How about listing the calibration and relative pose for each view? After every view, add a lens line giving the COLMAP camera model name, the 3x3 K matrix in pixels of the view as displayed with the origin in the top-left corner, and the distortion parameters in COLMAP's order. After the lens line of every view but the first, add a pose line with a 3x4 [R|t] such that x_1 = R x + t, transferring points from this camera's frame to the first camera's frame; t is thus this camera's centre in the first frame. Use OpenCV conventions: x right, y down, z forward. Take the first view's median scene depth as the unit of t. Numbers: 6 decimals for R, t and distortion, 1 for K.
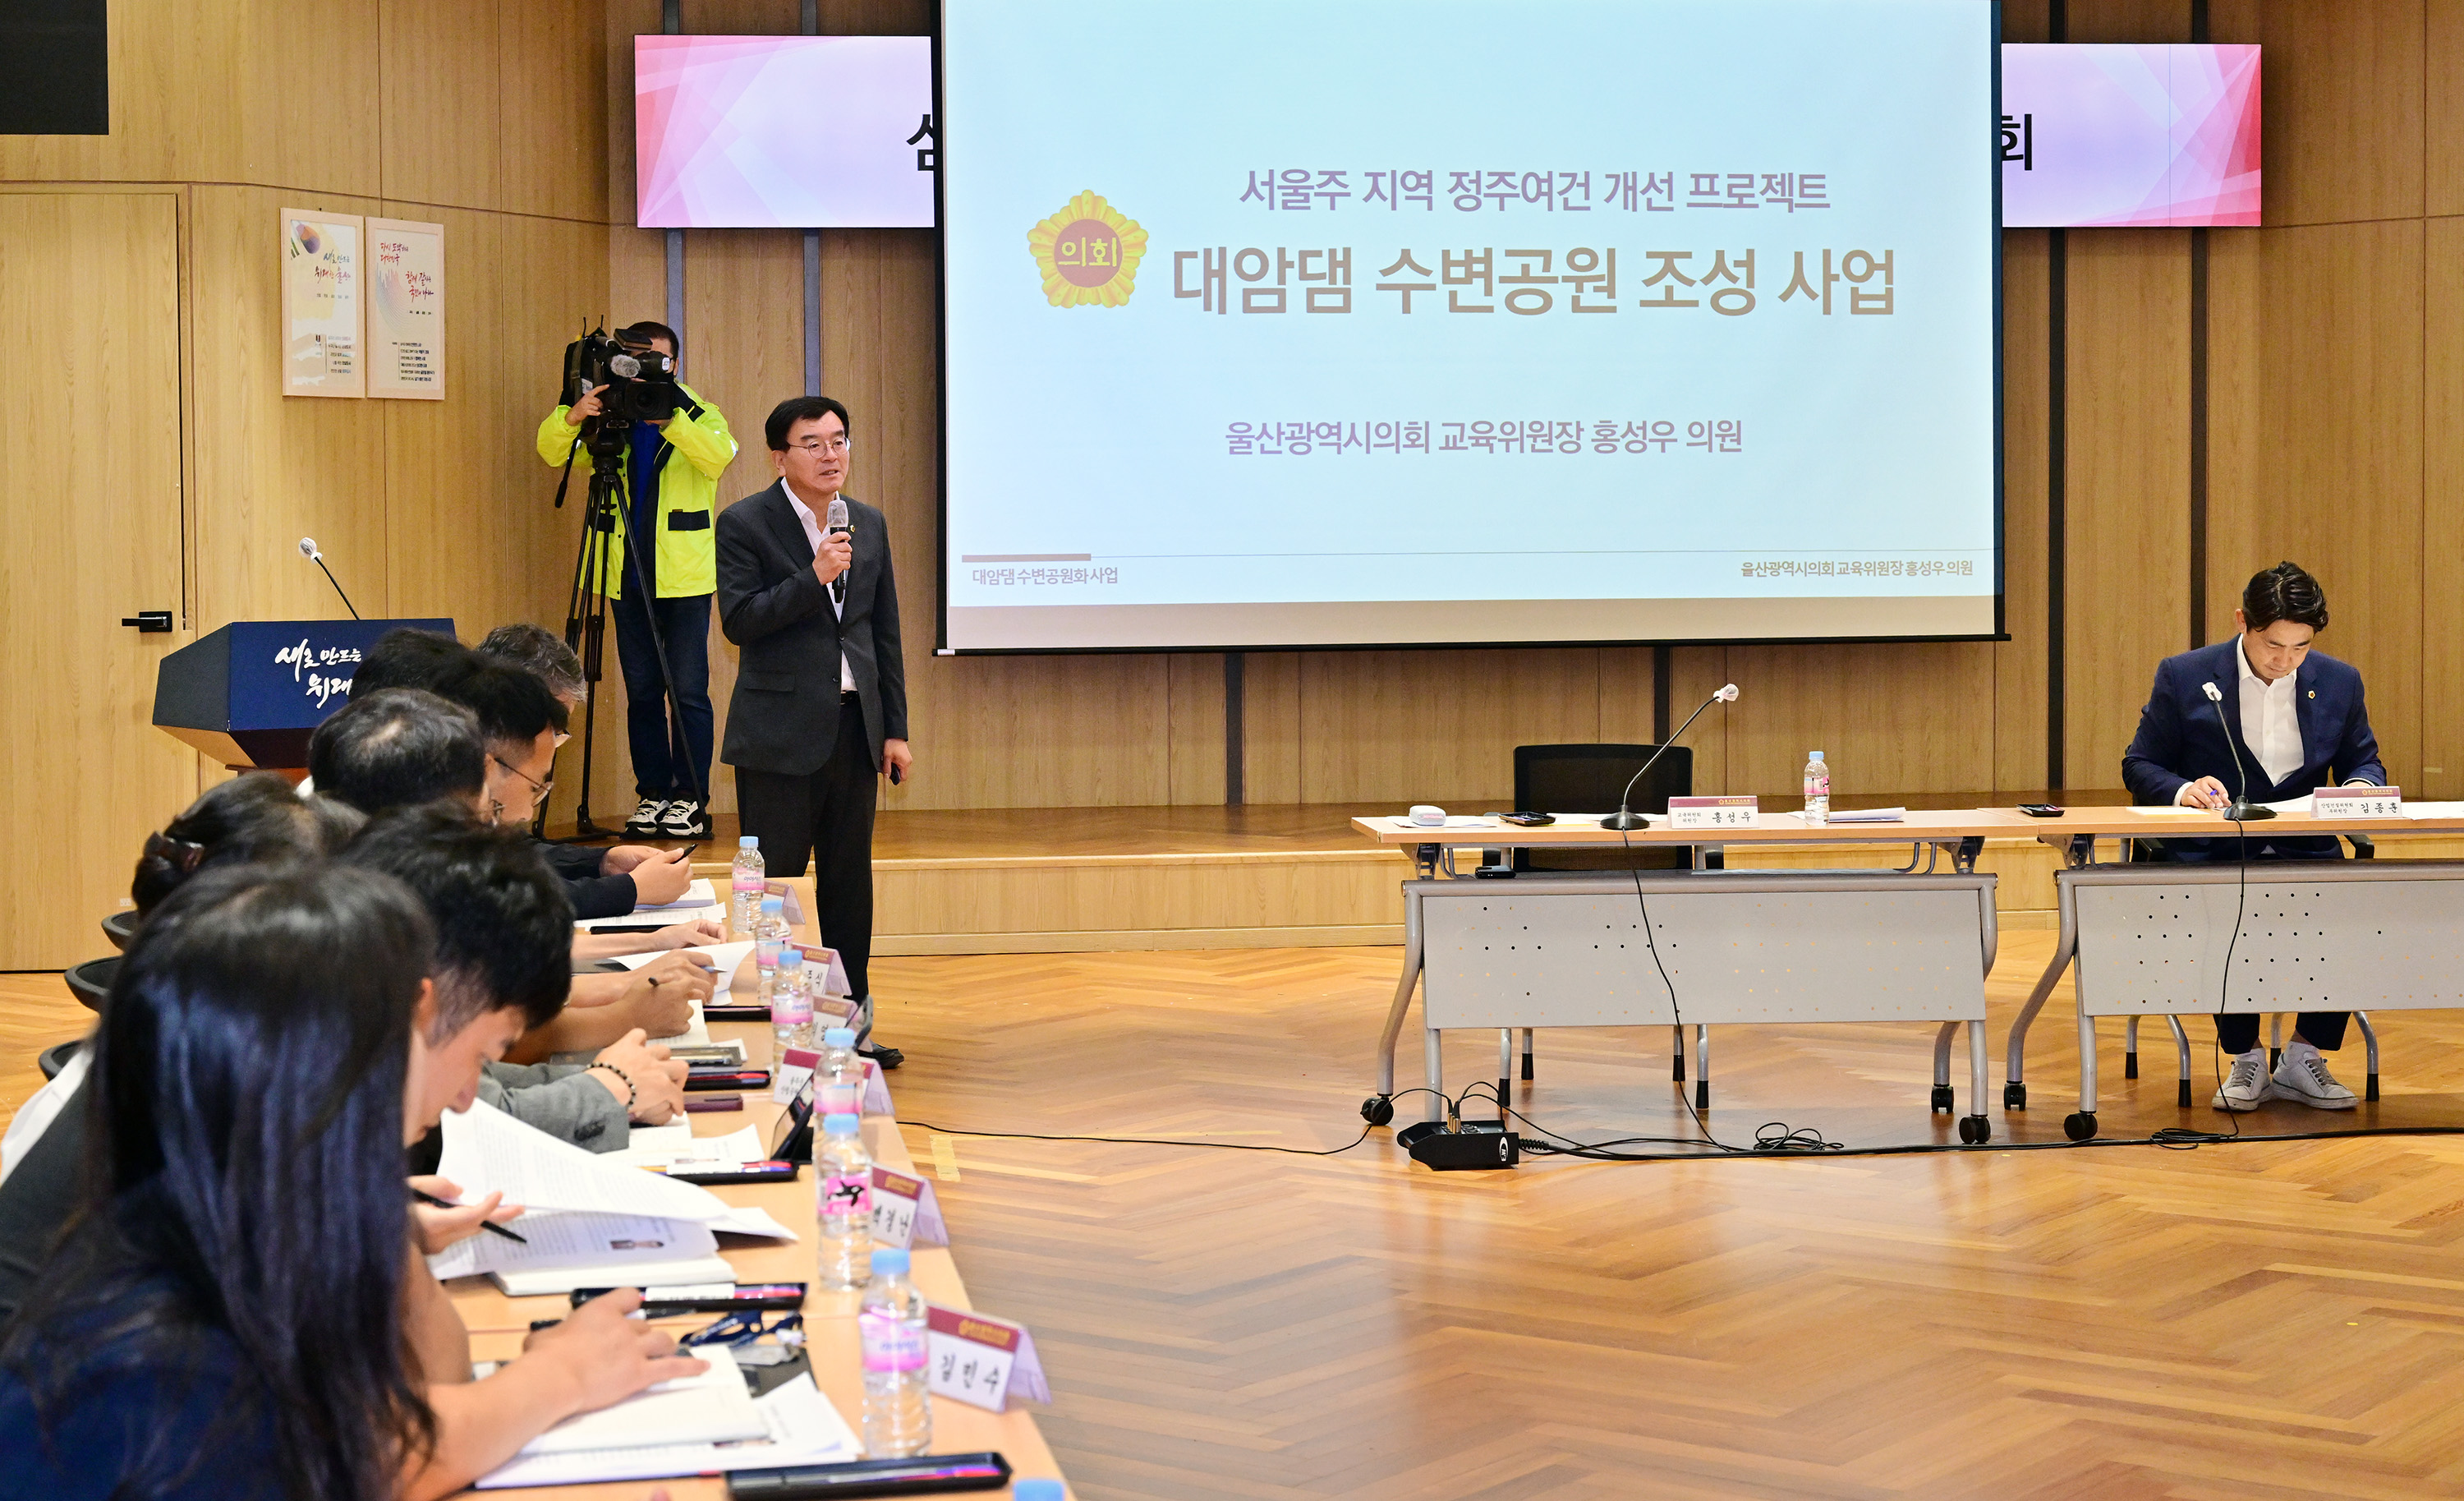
lens RADIAL K [[4215.0, 0, 1249.2], [0, 4215.0, 689.6], [0, 0, 1]] dist [0.000630, 0.000000]
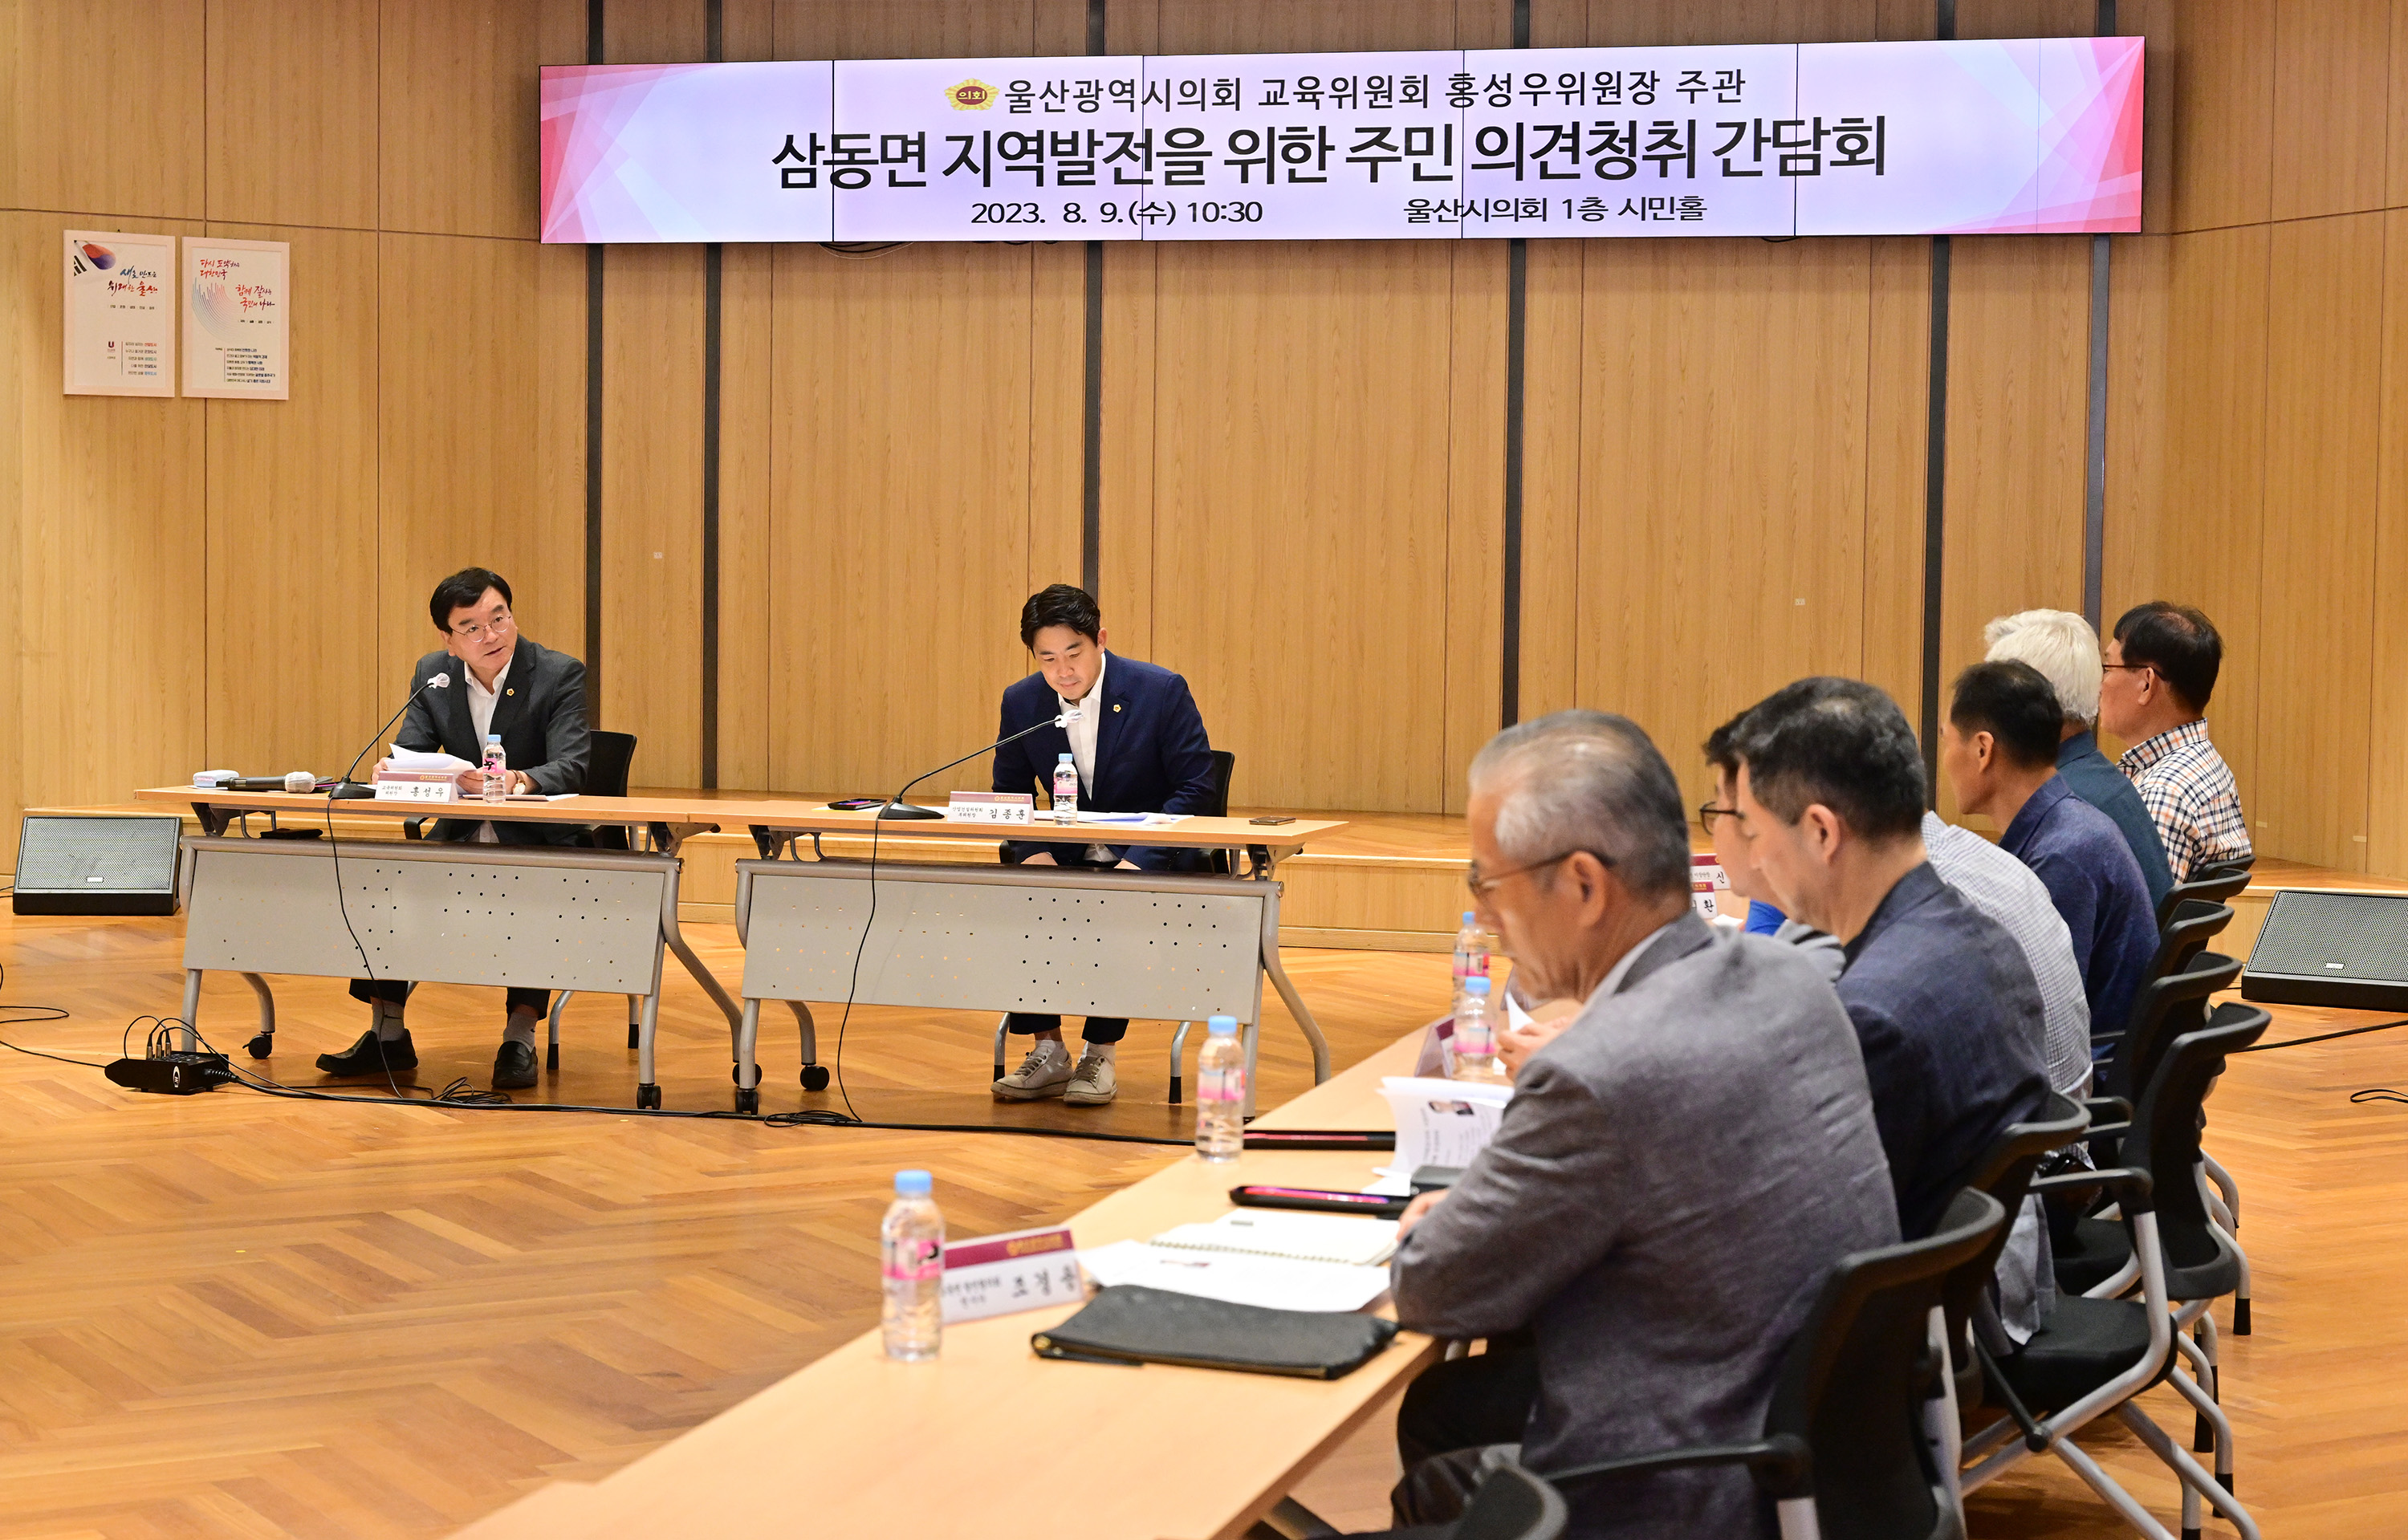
lens RADIAL K [[4418.8, 0, 1187.2], [0, 4418.8, 750.1], [0, 0, 1]] dist [0.014168, 0.000000]
pose [[0.912699, 0.041736, -0.406495, 0.476660], [-0.038297, 0.999129, 0.016595, -0.004332], [0.406833, 0.000421, 0.913502, 0.026015]]
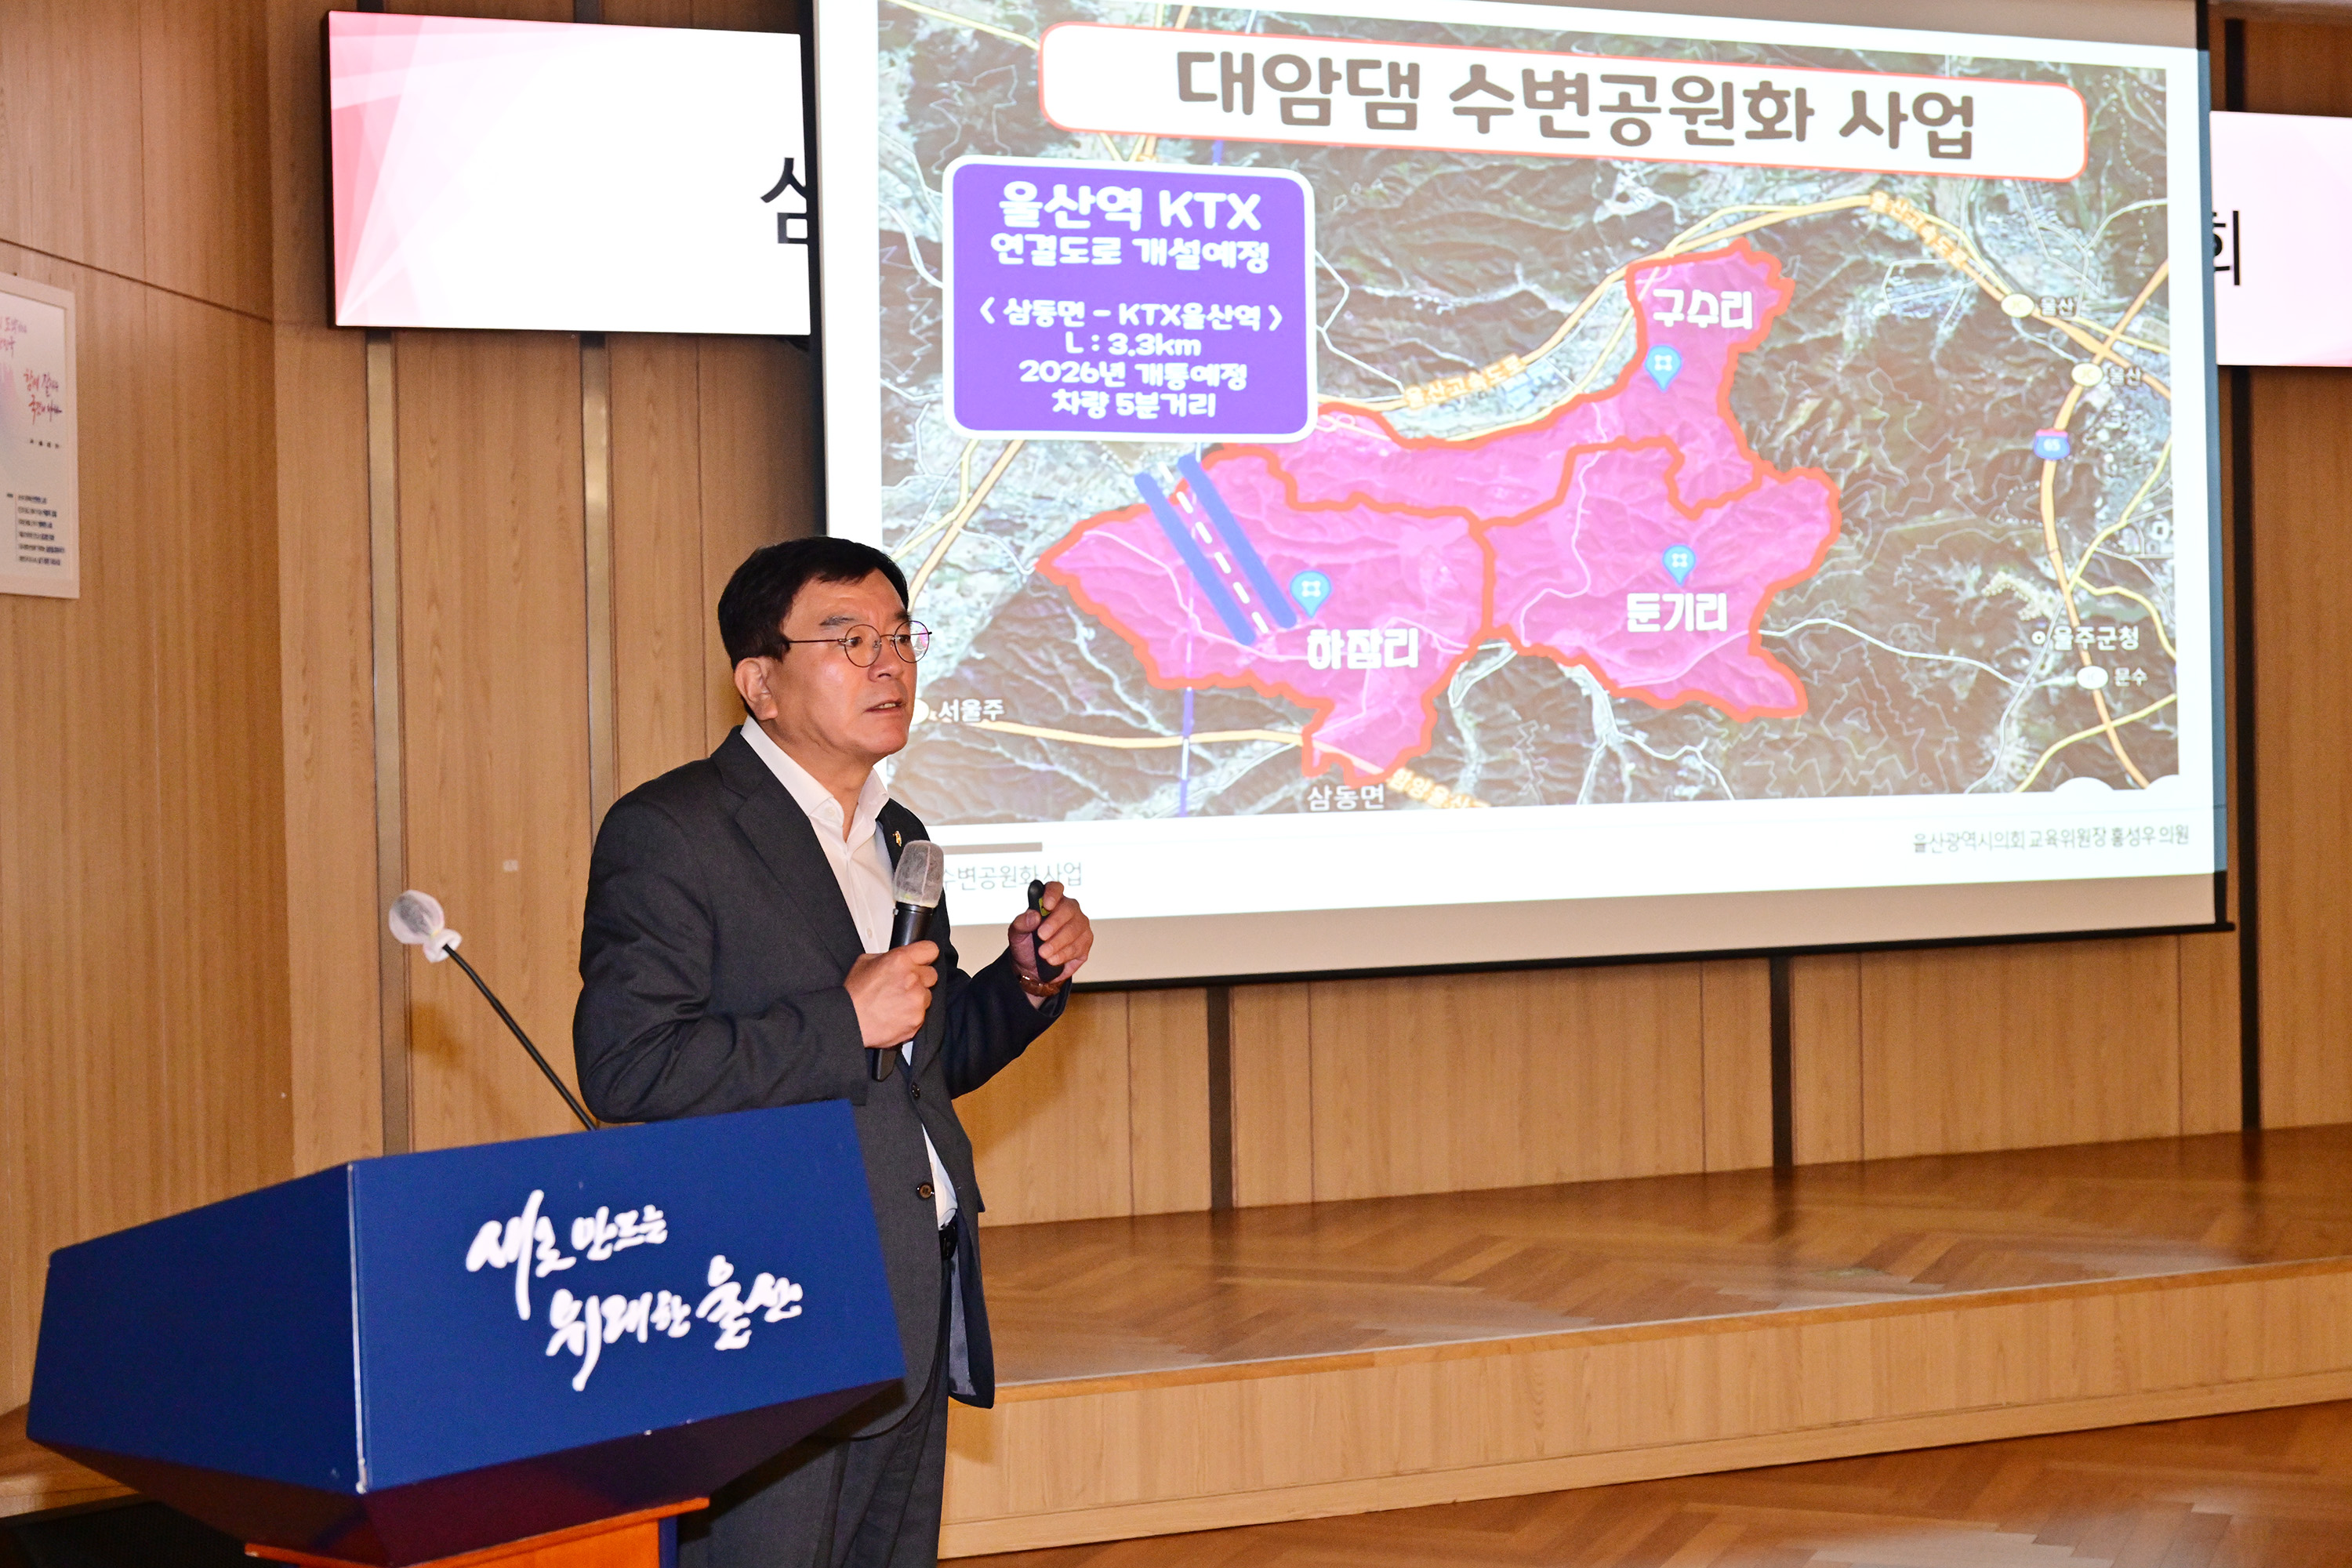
lens RADIAL K [[3673.8, 0, 1164.6], [0, 3673.8, 799.6], [0, 0, 1]] dist [0.004677, 0.000000]
pose [[0.968393, -0.018194, 0.248765, -0.162952], [0.025946, 0.999273, -0.027920, -0.022580], [-0.248077, 0.033492, 0.968161, 0.455161]]
